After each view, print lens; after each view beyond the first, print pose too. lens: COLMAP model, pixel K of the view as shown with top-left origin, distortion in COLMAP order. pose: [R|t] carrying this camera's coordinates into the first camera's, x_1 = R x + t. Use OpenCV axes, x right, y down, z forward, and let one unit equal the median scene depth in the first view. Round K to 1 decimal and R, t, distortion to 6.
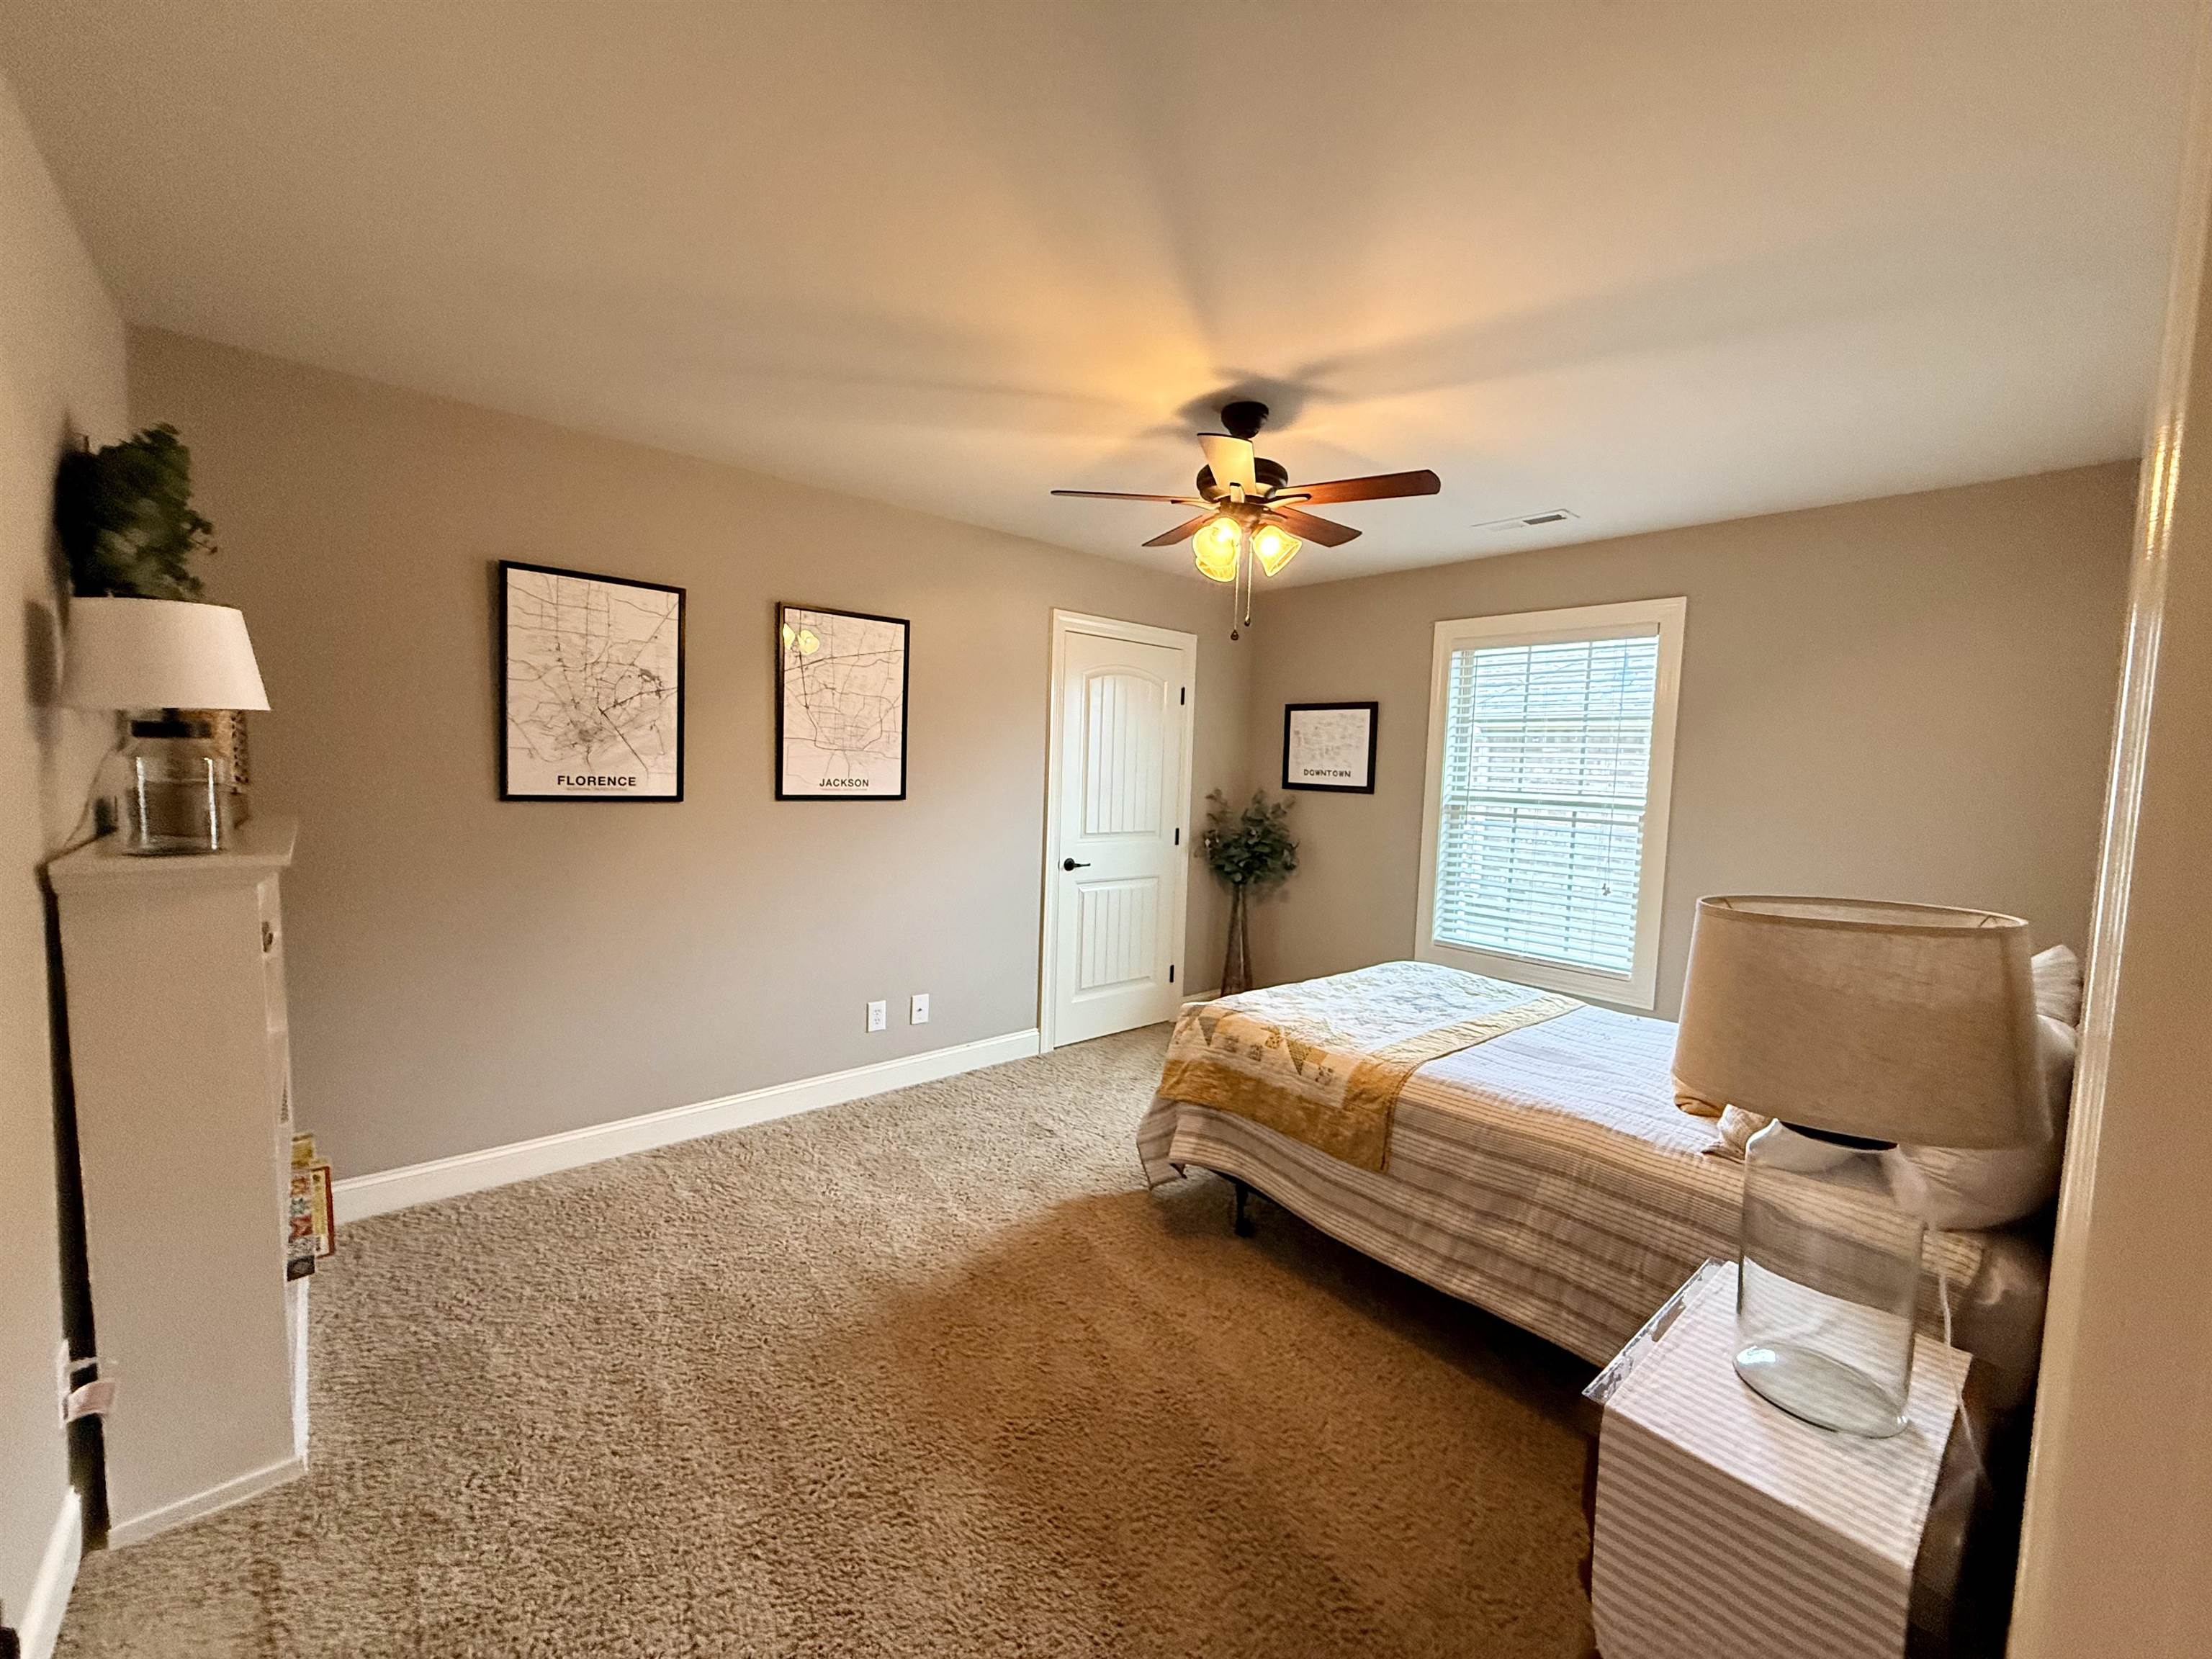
lens RADIAL K [[895.4, 0, 1101.9], [0, 895.4, 829.9], [0, 0, 1]] dist [0.002091, -0.000352]
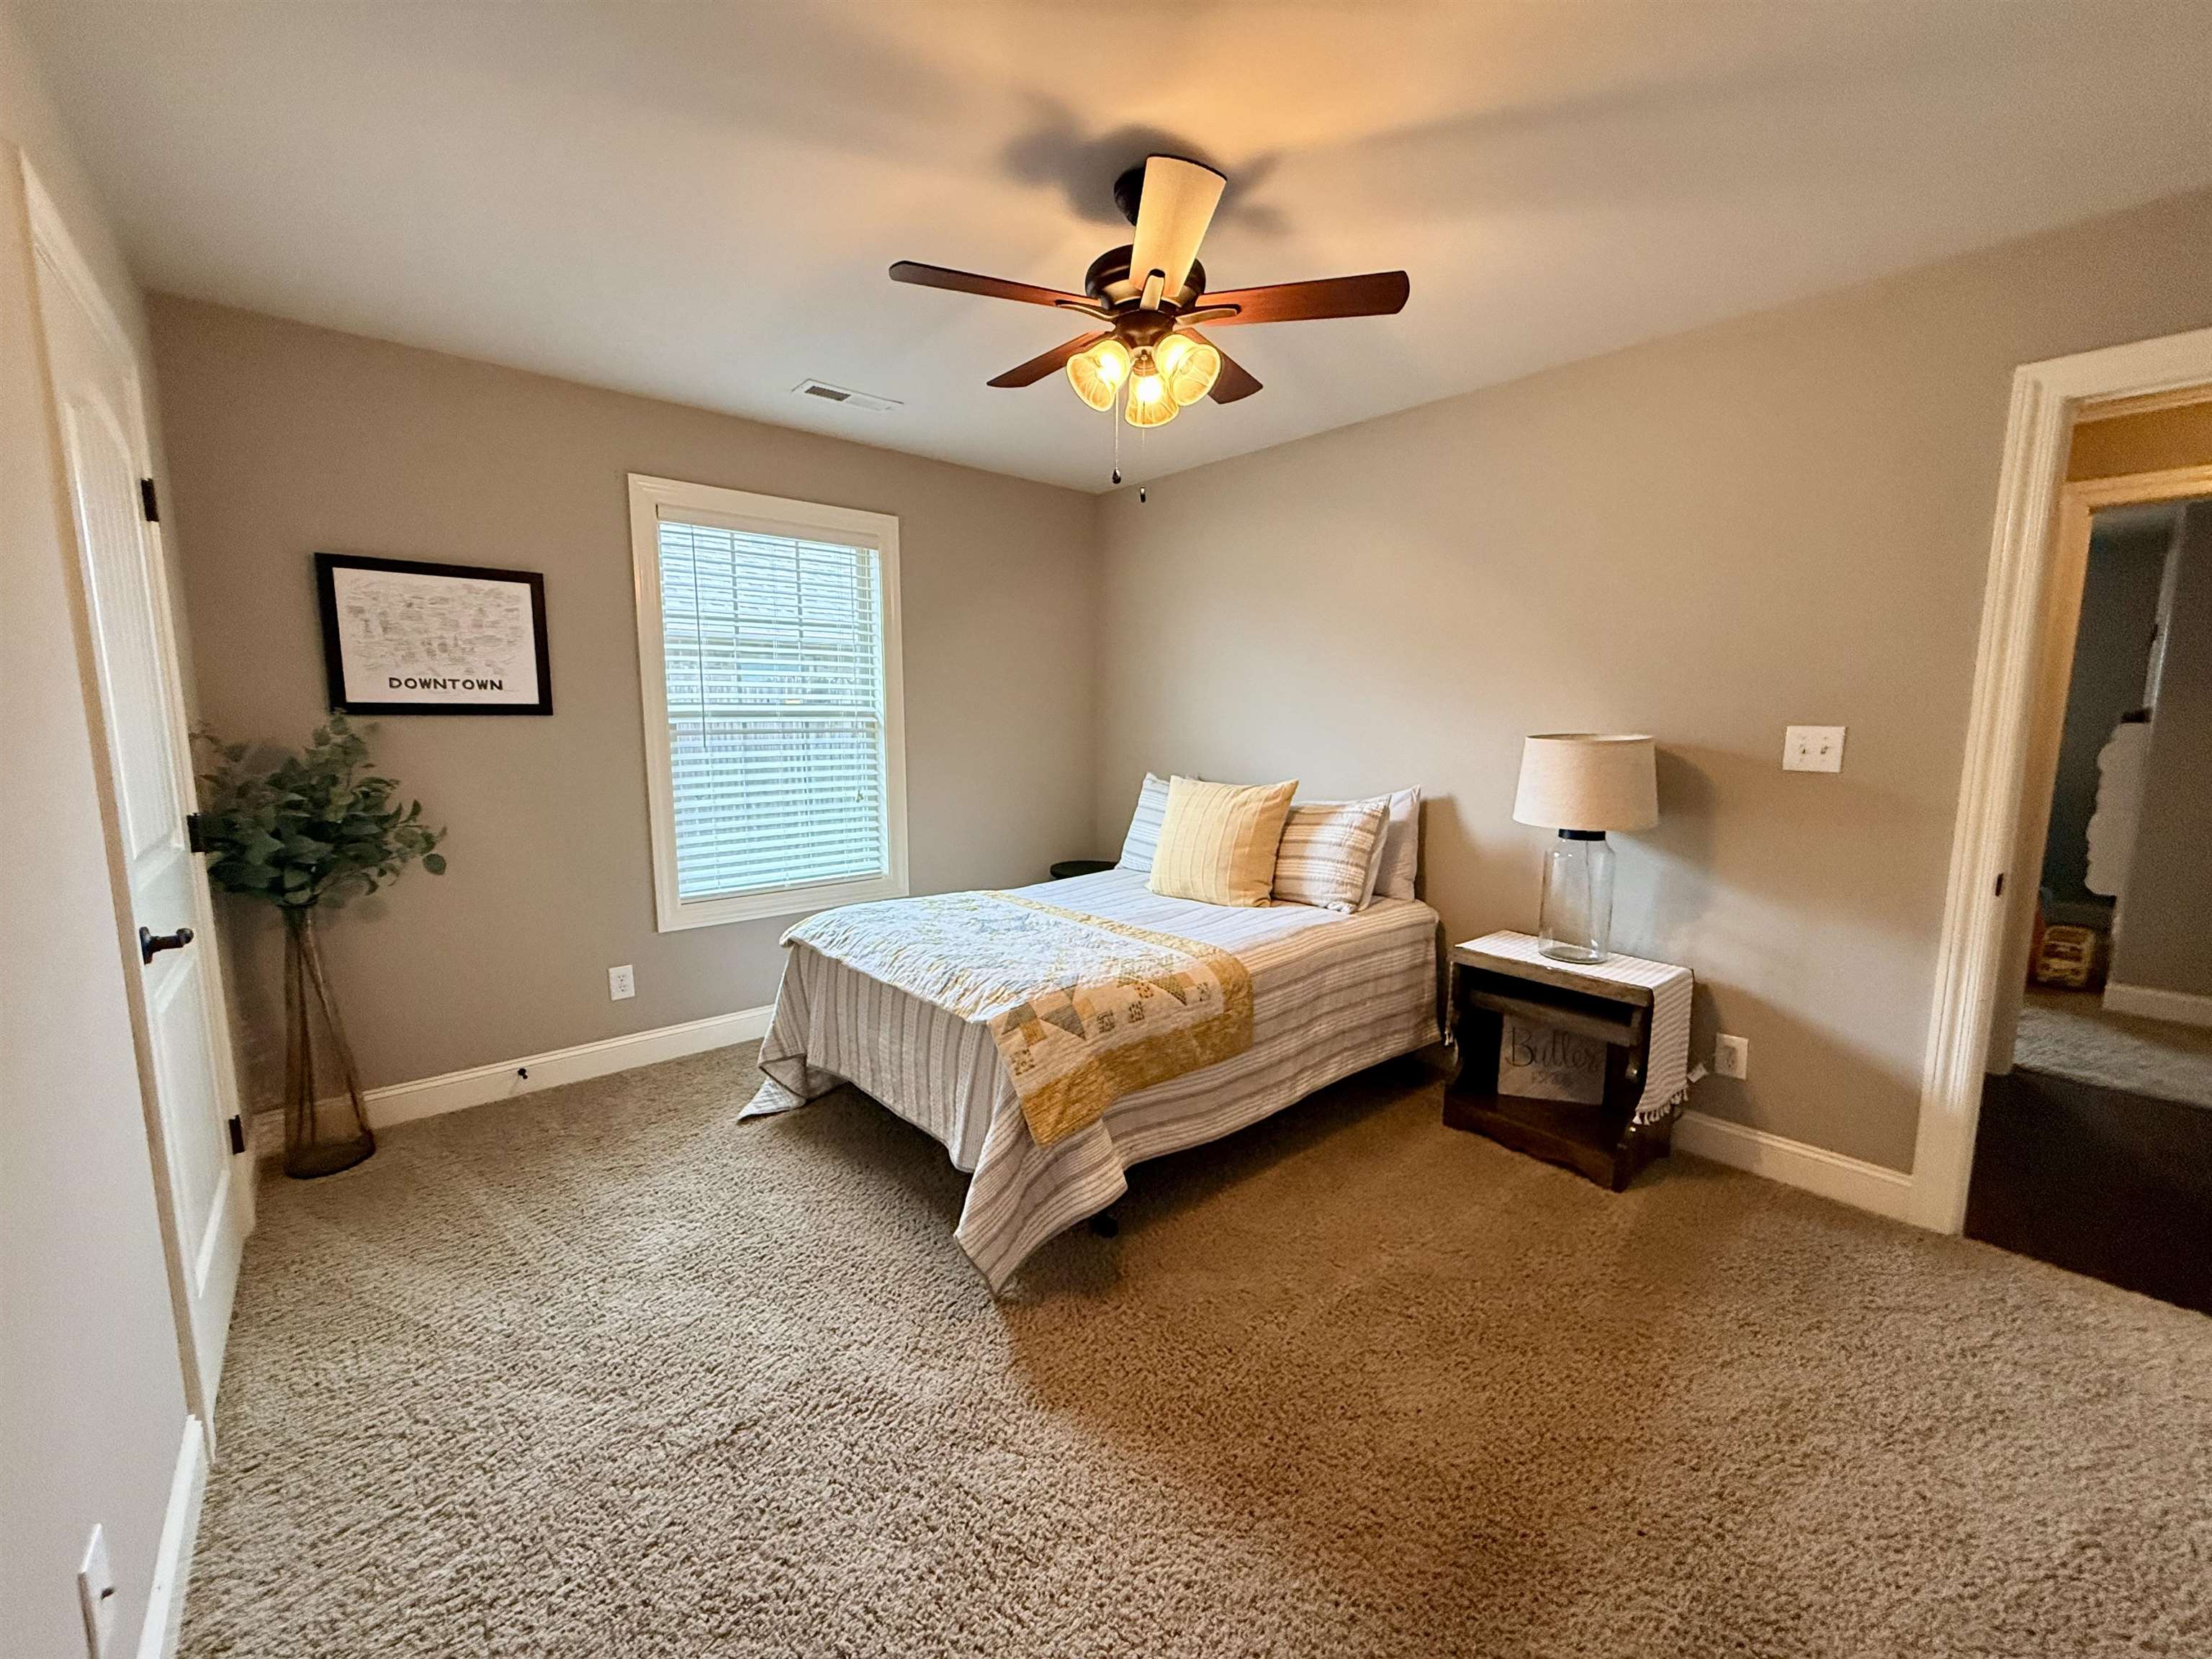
lens RADIAL K [[895.4, 0, 1093.6], [0, 895.4, 822.3], [0, 0, 1]] dist [0.002091, -0.000352]
pose [[-0.009467, -0.157641, 0.987451, -0.423055], [0.070823, 0.984910, 0.157914, -0.043210], [-0.997444, 0.071429, 0.001840, 0.683577]]
